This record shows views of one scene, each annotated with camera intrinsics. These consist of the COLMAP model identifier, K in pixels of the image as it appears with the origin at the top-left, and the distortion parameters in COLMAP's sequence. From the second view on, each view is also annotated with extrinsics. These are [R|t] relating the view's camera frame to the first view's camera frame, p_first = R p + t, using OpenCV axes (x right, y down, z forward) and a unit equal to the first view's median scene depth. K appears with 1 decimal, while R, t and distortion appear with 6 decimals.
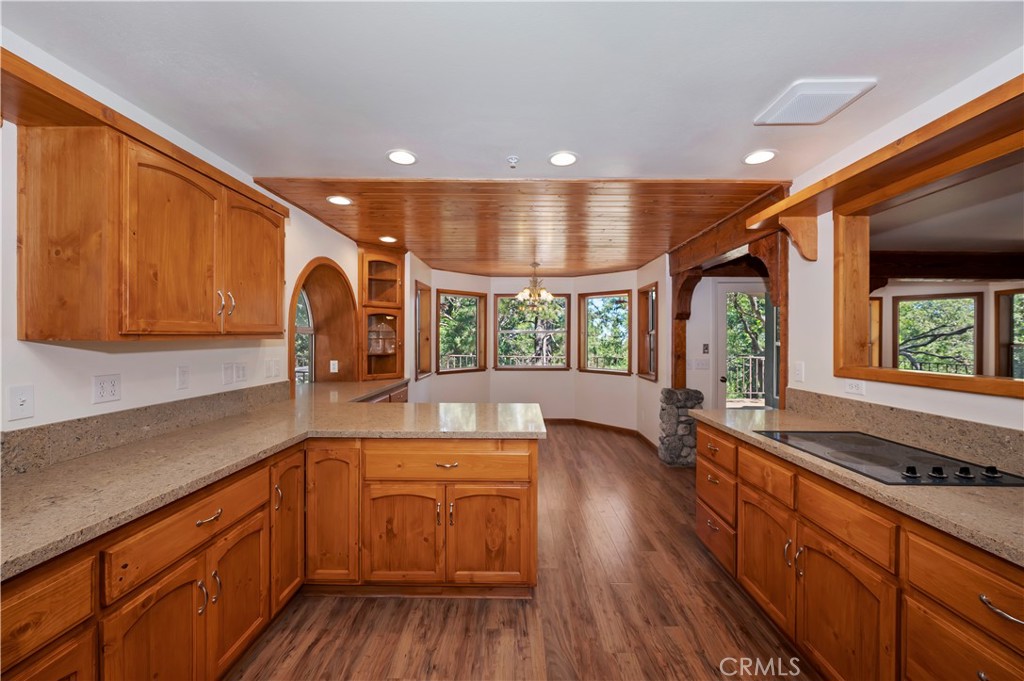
lens RADIAL K [[409.6, 0, 512.1], [0, 409.6, 337.9], [0, 0, 1]] dist [0.000851, 0.000331]
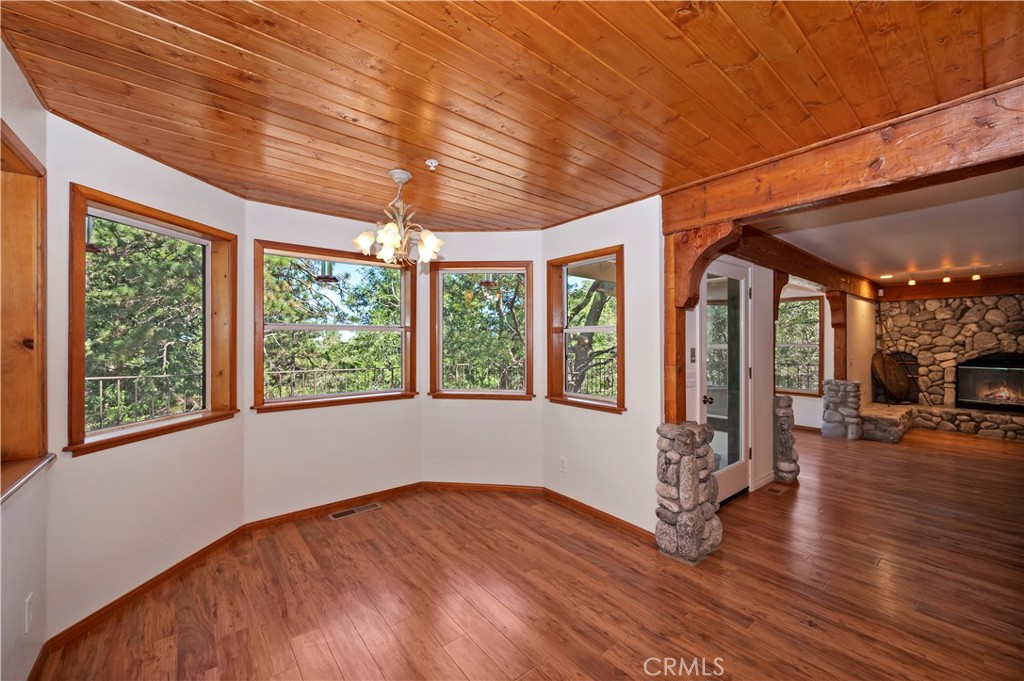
lens RADIAL K [[409.6, 0, 516.0], [0, 409.6, 344.0], [0, 0, 1]] dist [0.000851, 0.000331]
pose [[0.766316, -0.003767, 0.642453, -0.112717], [-0.001204, 0.999973, 0.007300, 0.001071], [-0.642463, -0.006367, 0.766290, 0.488238]]
